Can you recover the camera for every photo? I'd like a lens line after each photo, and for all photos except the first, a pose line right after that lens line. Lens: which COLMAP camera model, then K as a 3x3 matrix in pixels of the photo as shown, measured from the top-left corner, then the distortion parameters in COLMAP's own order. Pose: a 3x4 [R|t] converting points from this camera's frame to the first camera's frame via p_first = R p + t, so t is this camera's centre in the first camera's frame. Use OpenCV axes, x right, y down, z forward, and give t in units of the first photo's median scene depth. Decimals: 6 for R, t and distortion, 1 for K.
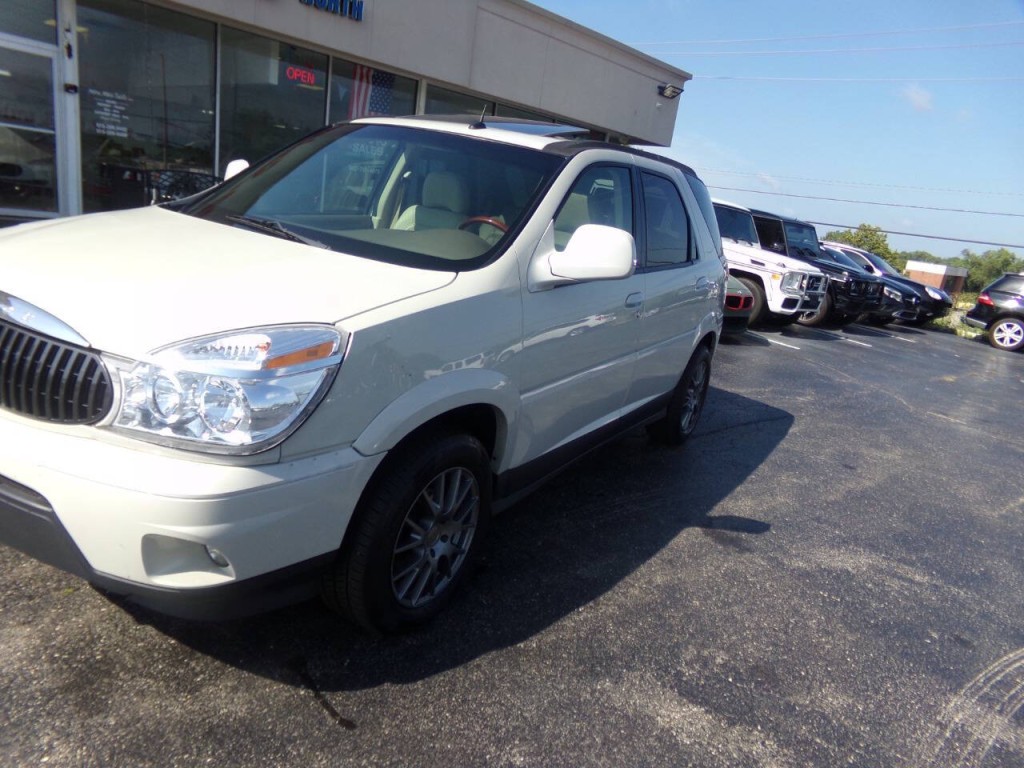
lens RADIAL K [[714.4, 0, 504.7], [0, 714.4, 376.5], [0, 0, 1]] dist [0.011367, 0.000654]
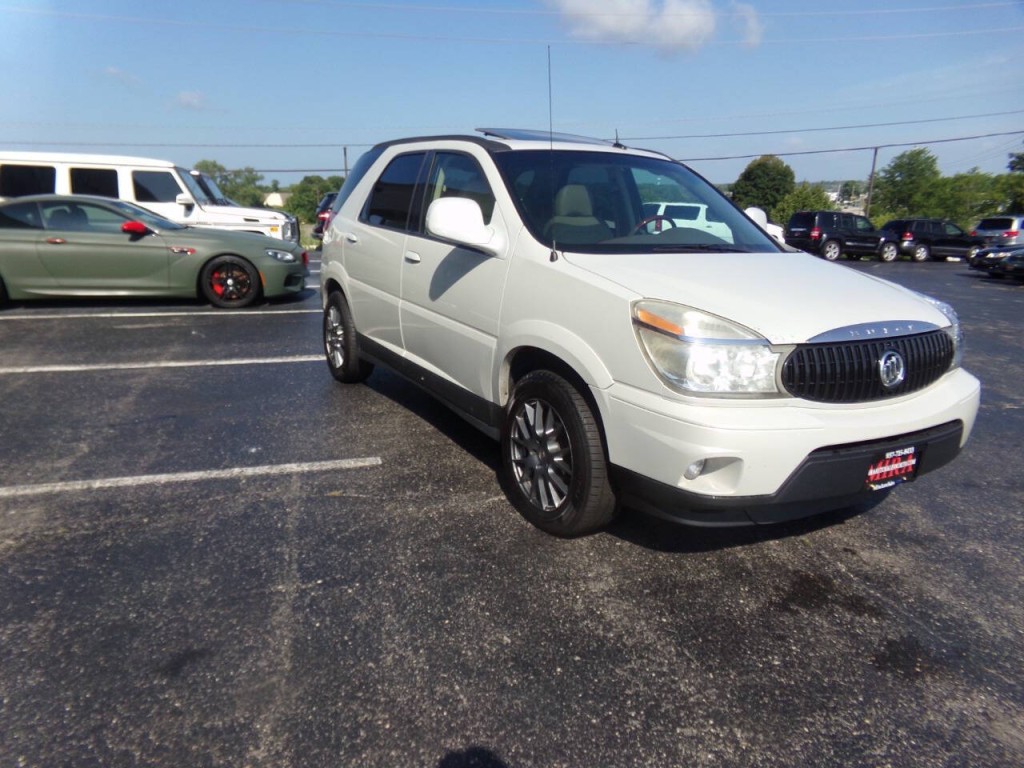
lens RADIAL K [[717.0, 0, 504.2], [0, 717.0, 380.9], [0, 0, 1]] dist [-0.042765, 0.079757]
pose [[0.486231, -0.359854, 0.796294, -1.142072], [0.278628, 0.927549, 0.249035, -0.292856], [-0.828219, 0.100782, 0.551269, 0.449633]]
